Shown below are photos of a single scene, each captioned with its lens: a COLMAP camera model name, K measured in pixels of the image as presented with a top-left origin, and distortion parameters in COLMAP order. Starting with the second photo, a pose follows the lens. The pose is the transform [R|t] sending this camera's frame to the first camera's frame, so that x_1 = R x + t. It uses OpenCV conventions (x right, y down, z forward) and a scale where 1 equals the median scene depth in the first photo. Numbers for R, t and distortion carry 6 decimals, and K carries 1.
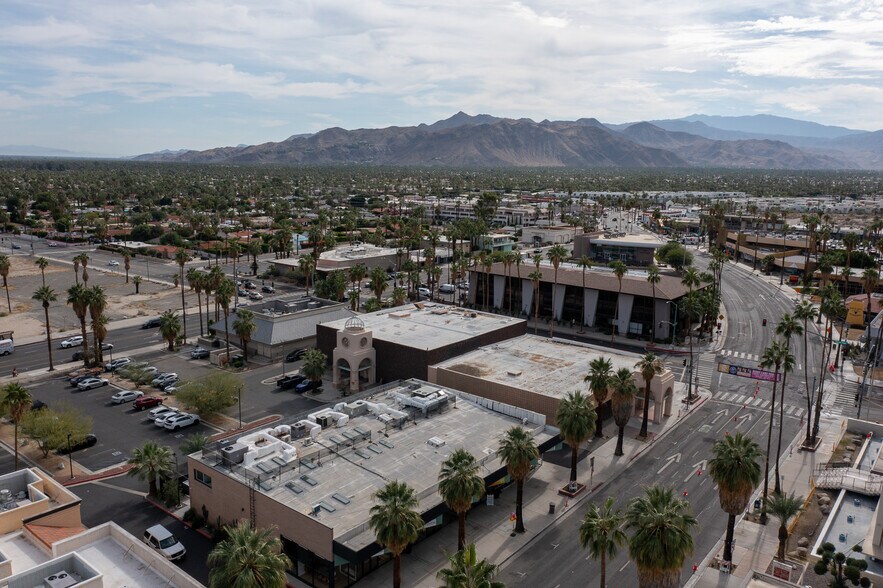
lens RADIAL K [[693.0, 0, 444.4], [0, 693.0, 297.1], [0, 0, 1]] dist [-0.032685, 0.005666]
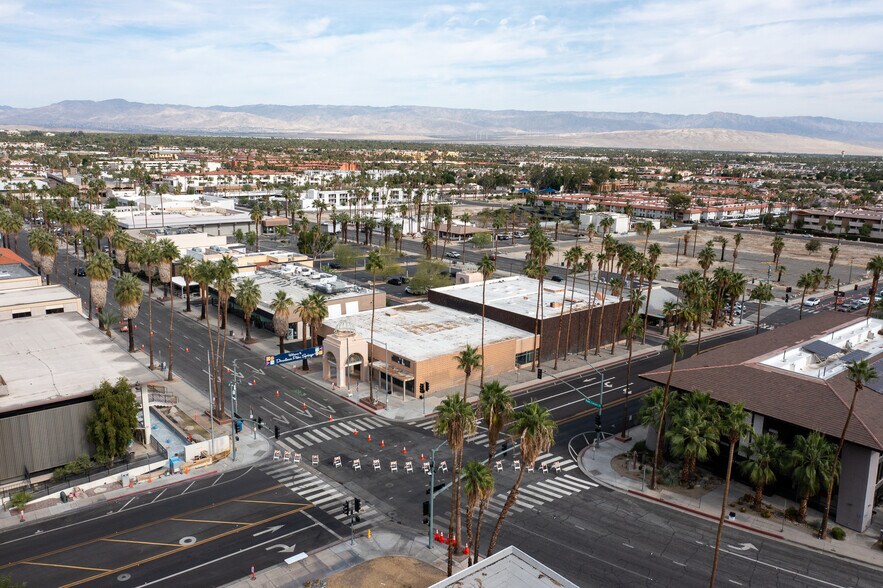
lens RADIAL K [[693.0, 0, 444.4], [0, 693.0, 297.1], [0, 0, 1]] dist [-0.032685, 0.005666]
pose [[-0.209074, 0.181980, -0.960818, 1.064408], [-0.209164, 0.951472, 0.225724, -0.179701], [0.955269, 0.248162, -0.160864, 1.106259]]
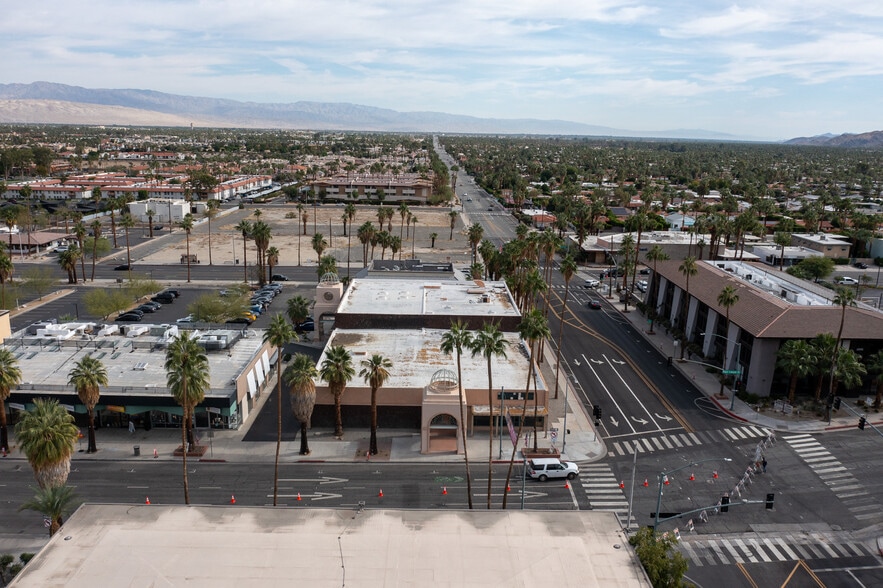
lens RADIAL K [[693.0, 0, 444.4], [0, 693.0, 297.1], [0, 0, 1]] dist [-0.032685, 0.005666]
pose [[0.632327, 0.170082, -0.755801, 0.744521], [-0.153164, 0.983792, 0.093246, -0.056305], [0.759410, 0.056799, 0.648128, 0.422152]]
